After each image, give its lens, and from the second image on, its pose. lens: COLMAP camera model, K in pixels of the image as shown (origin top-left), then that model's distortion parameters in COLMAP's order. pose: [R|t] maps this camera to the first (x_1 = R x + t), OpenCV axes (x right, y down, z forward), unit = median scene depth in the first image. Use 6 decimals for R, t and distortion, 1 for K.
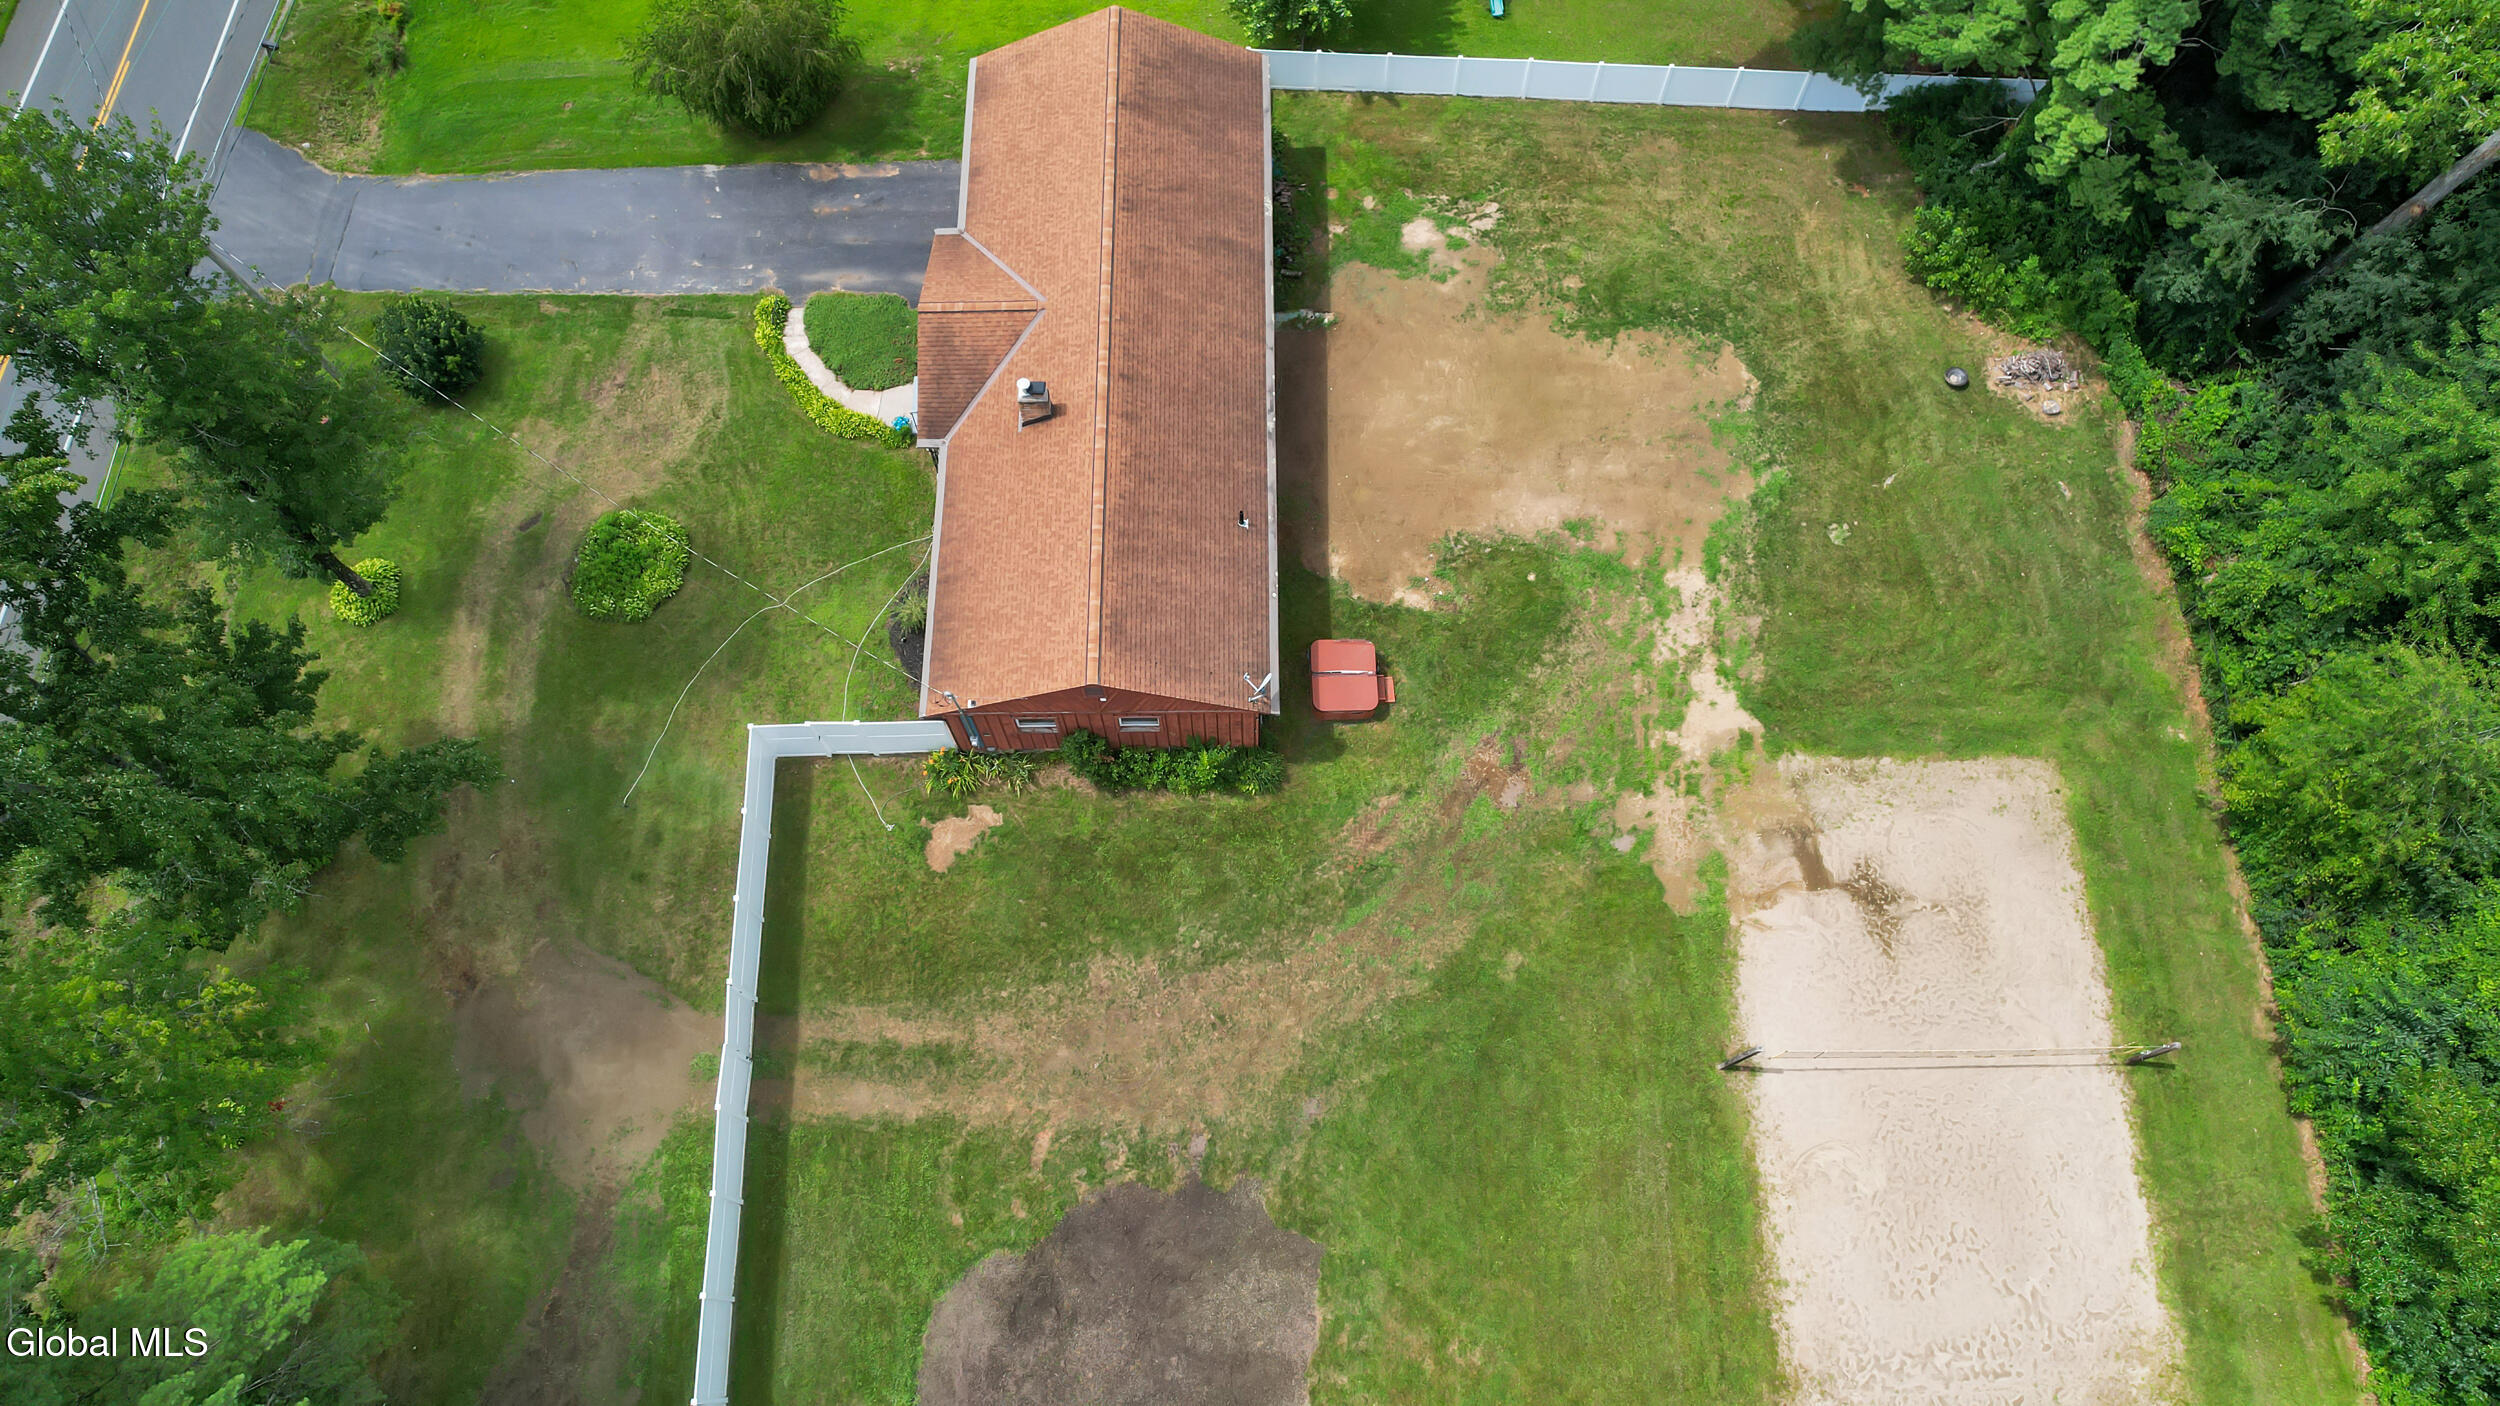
lens RADIAL K [[1596.4, 0, 1255.5], [0, 1596.4, 718.8], [0, 0, 1]] dist [-0.071505, 0.059181]
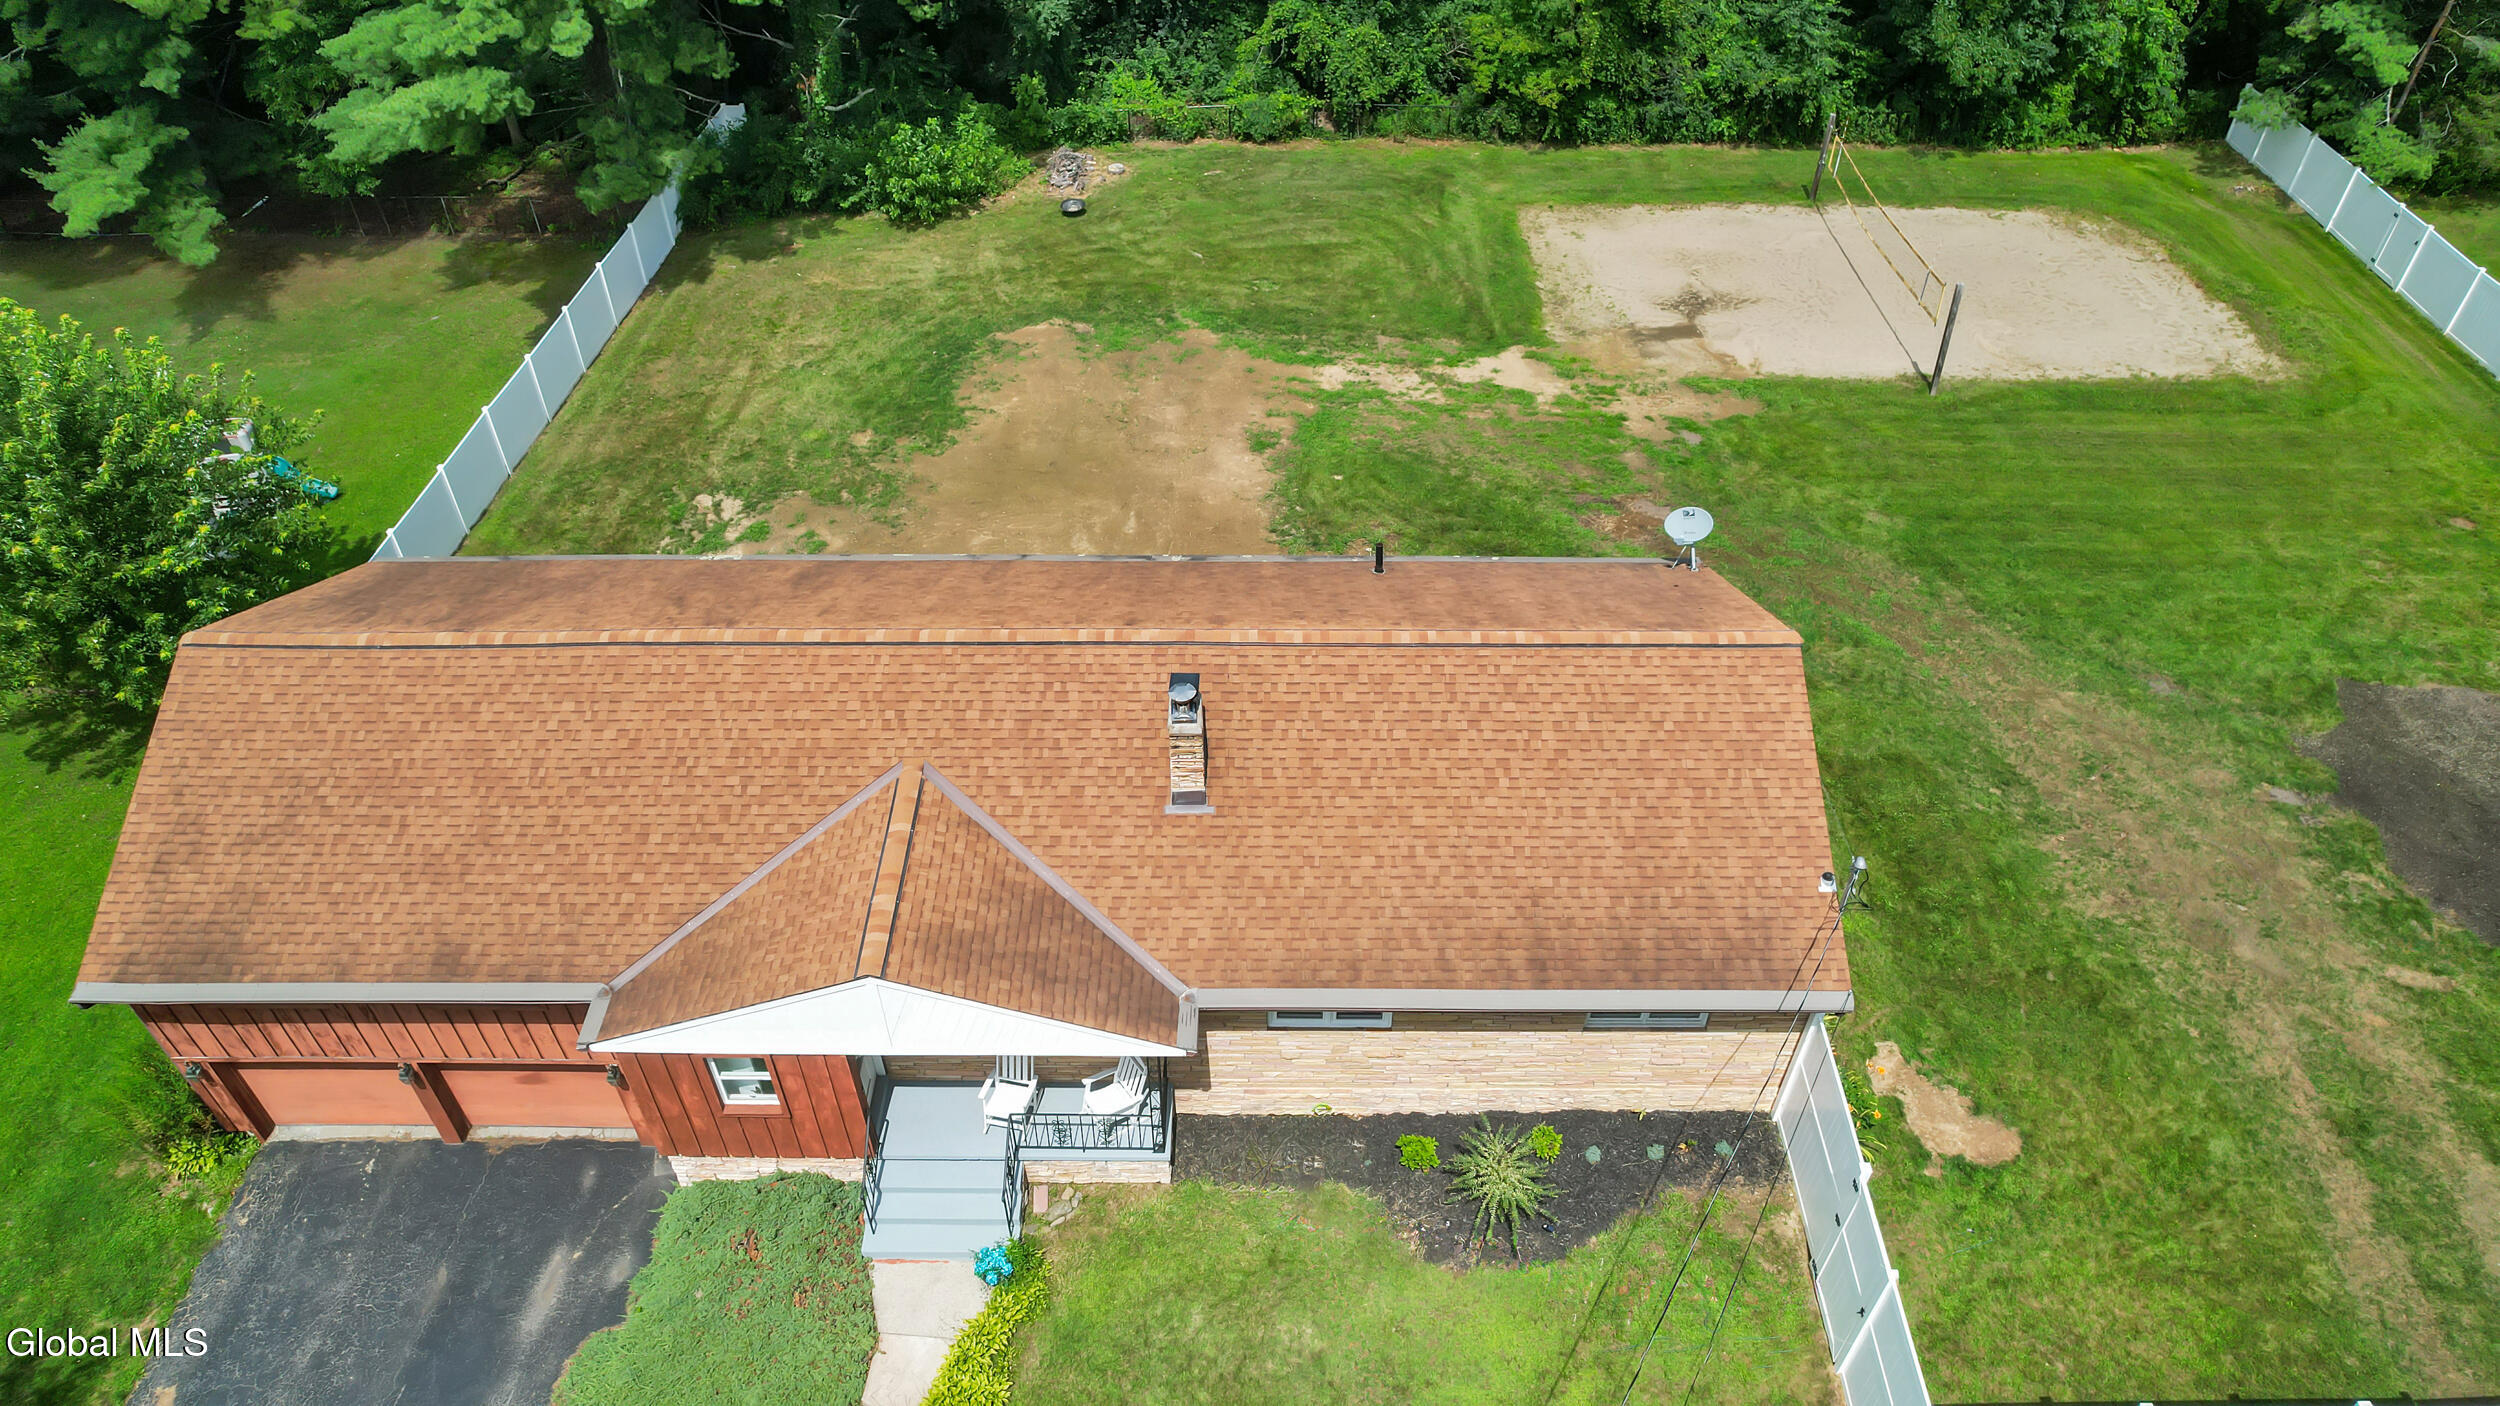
lens RADIAL K [[1596.4, 0, 1255.5], [0, 1596.4, 718.8], [0, 0, 1]] dist [-0.071505, 0.059181]
pose [[0.011209, -0.670955, 0.741414, -0.459489], [0.929157, 0.280987, 0.240237, -0.277061], [-0.369516, 0.686197, 0.626572, 0.644911]]
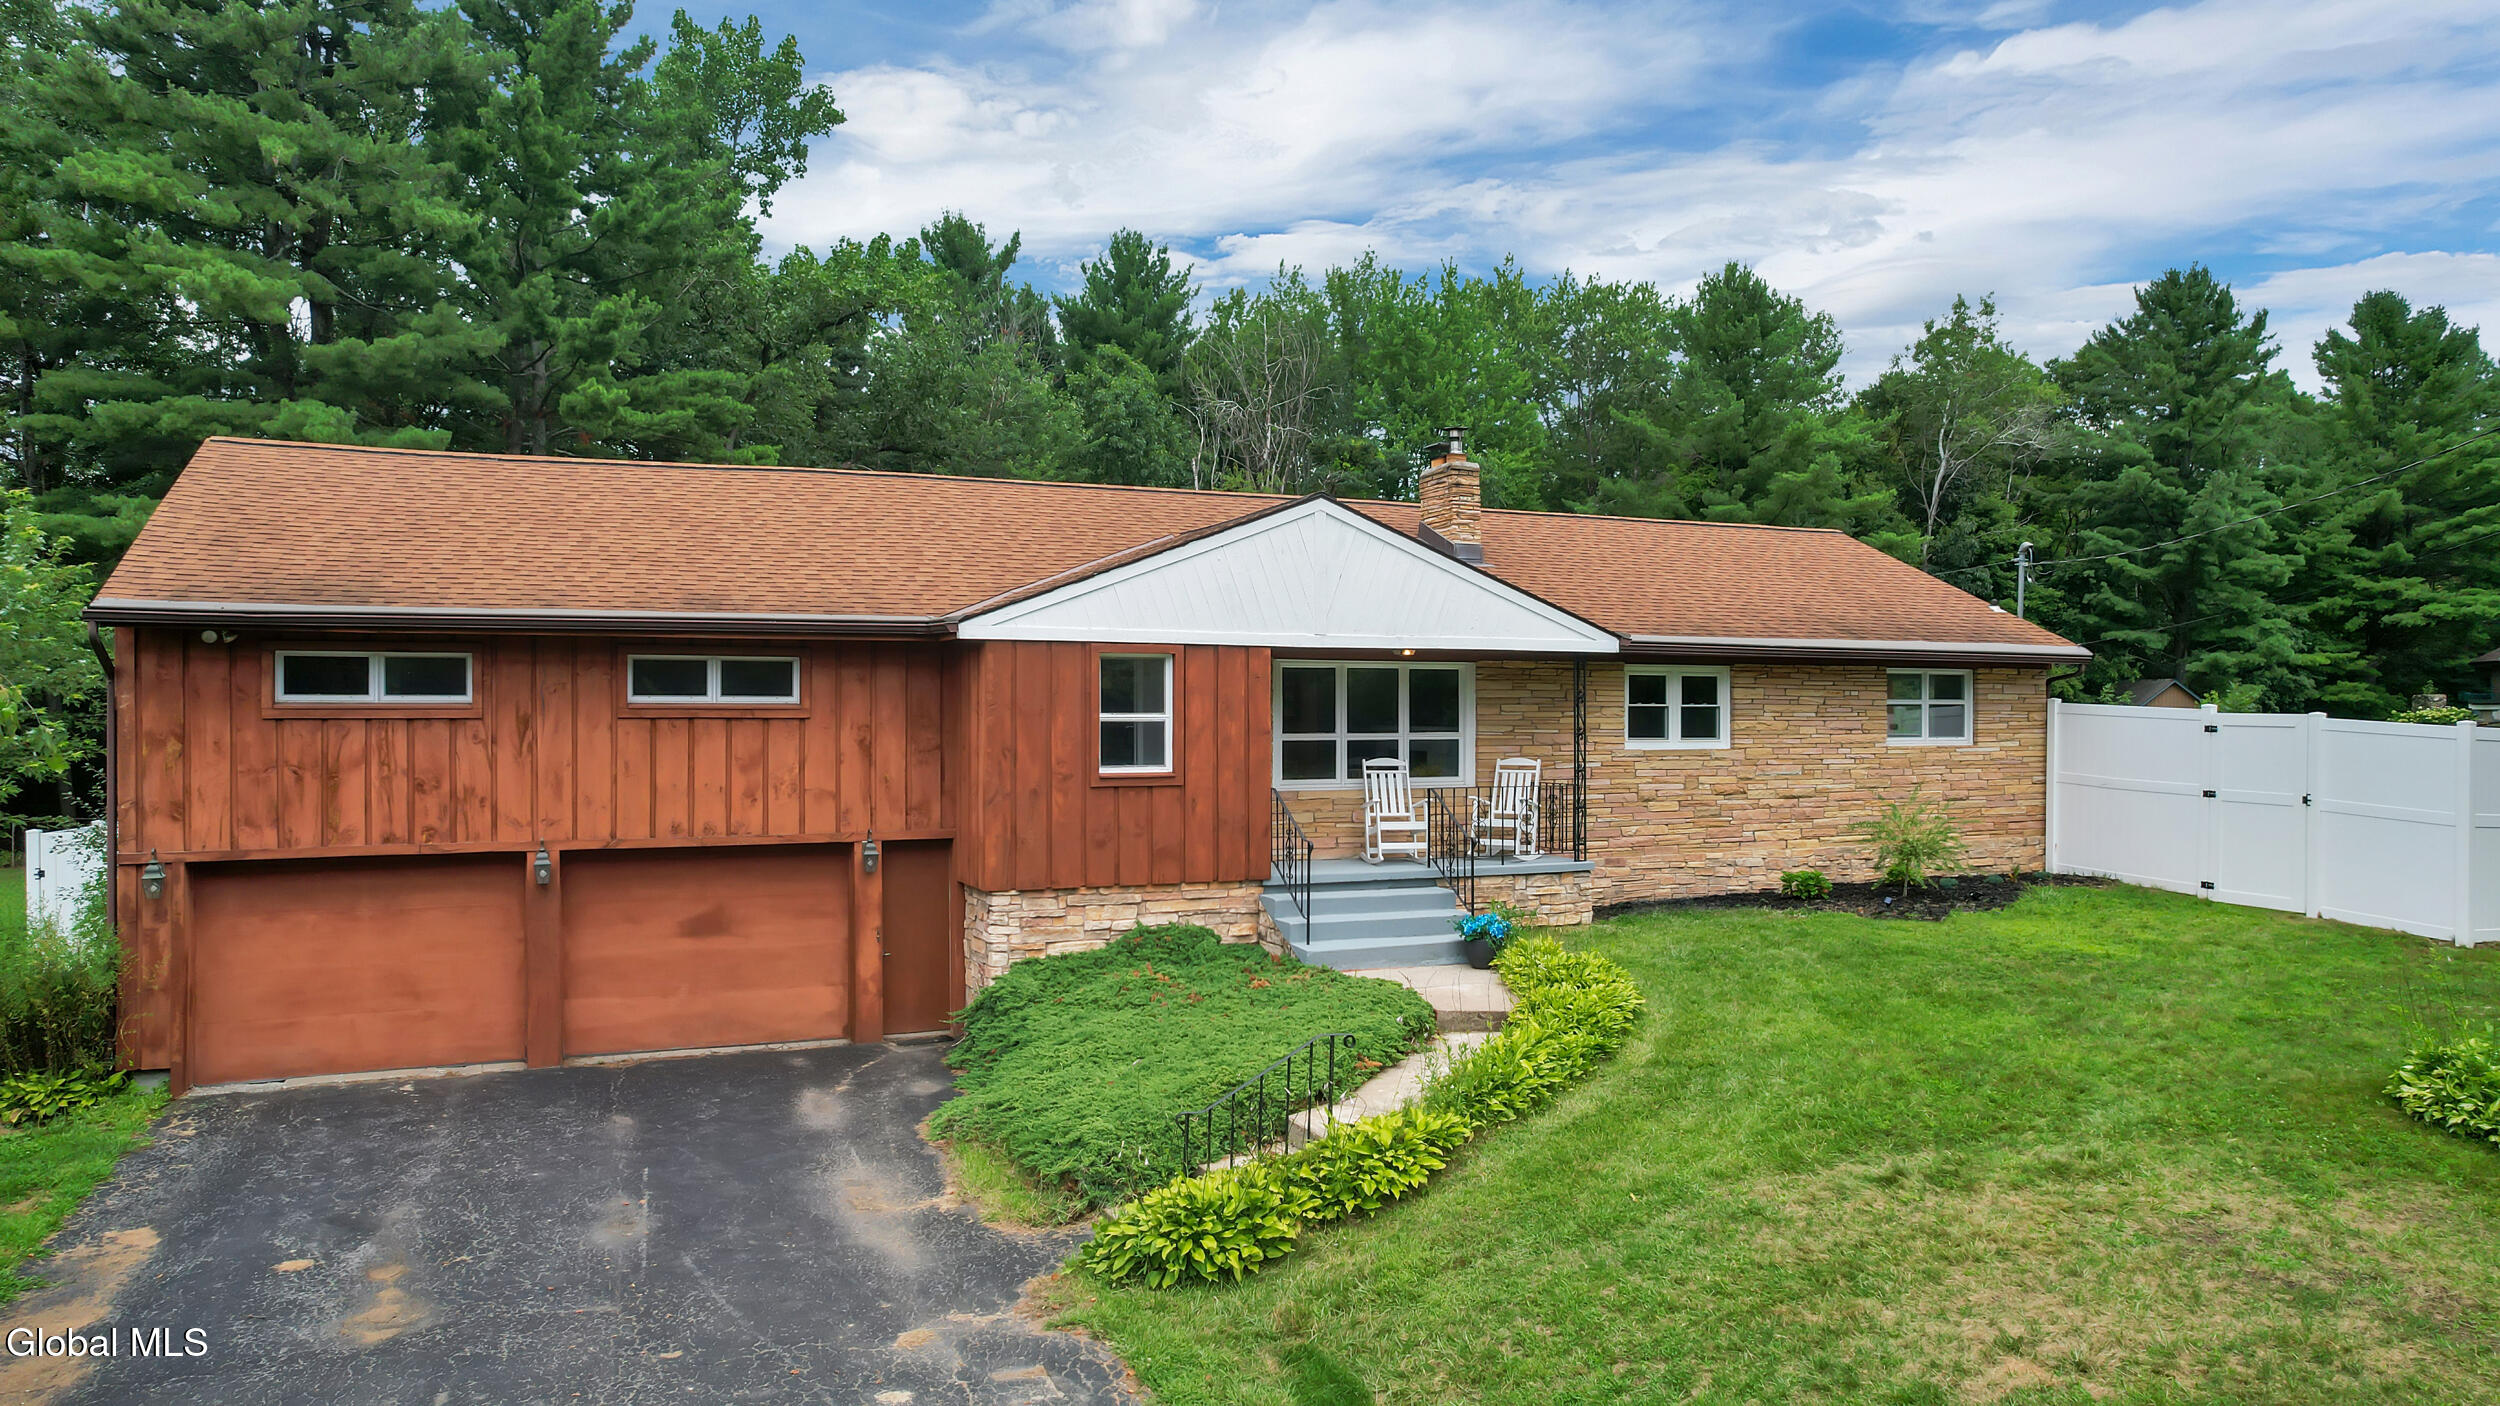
lens RADIAL K [[1596.4, 0, 1255.5], [0, 1596.4, 718.8], [0, 0, 1]] dist [-0.071505, 0.059181]
pose [[-0.394322, -0.003721, 0.918965, -0.521639], [0.857000, 0.359514, 0.369189, -0.375437], [-0.331754, 0.933132, -0.138576, 1.076704]]
